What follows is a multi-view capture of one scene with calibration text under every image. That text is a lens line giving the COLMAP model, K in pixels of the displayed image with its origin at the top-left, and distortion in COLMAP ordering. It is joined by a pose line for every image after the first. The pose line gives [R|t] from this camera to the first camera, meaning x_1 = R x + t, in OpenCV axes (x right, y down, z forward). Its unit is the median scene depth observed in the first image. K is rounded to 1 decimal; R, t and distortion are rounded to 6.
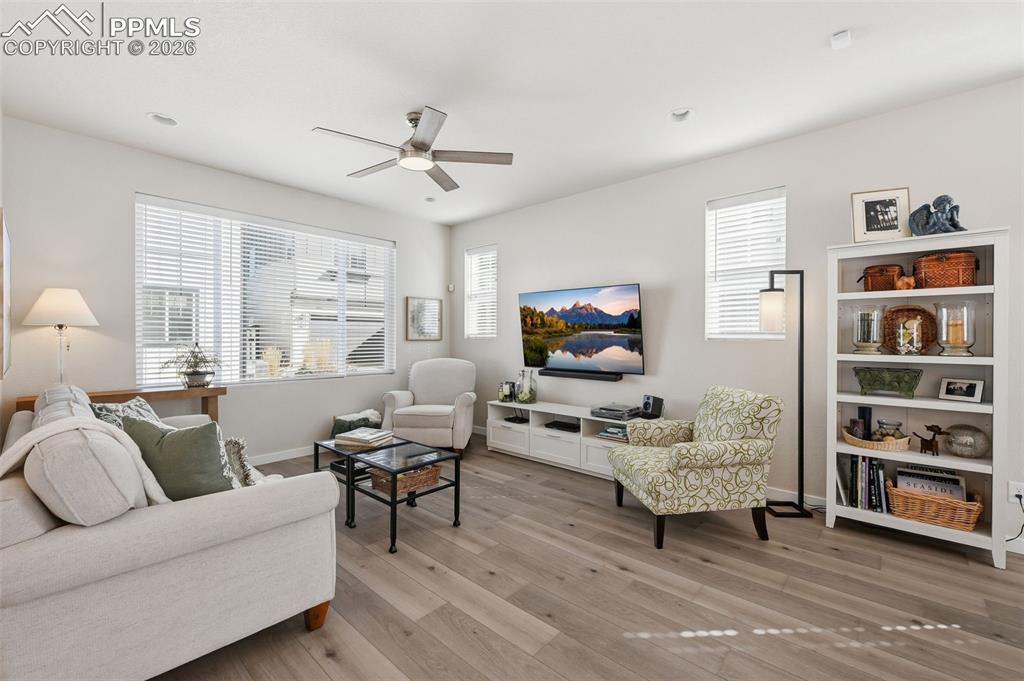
lens RADIAL K [[428.3, 0, 516.0], [0, 428.3, 337.4], [0, 0, 1]] dist [0.001225, -0.000561]
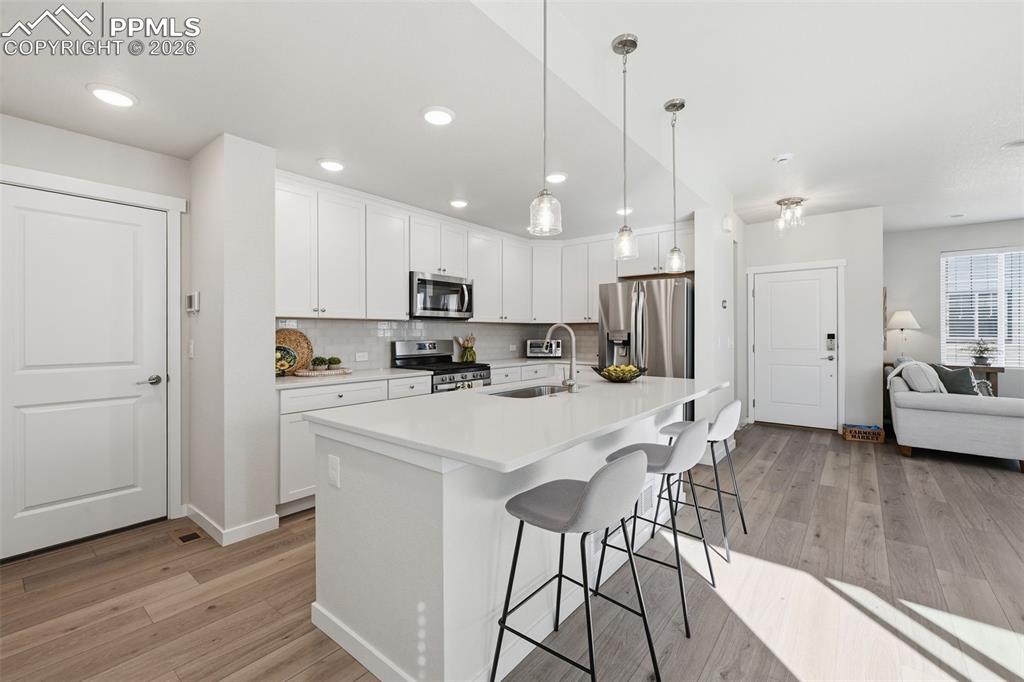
lens RADIAL K [[428.3, 0, 516.8], [0, 428.3, 336.3], [0, 0, 1]] dist [0.001225, -0.000561]
pose [[0.049059, -0.002858, -0.998792, 0.721470], [0.002402, 0.999993, -0.002744, 0.005157], [0.998793, -0.002265, 0.049065, -0.762067]]
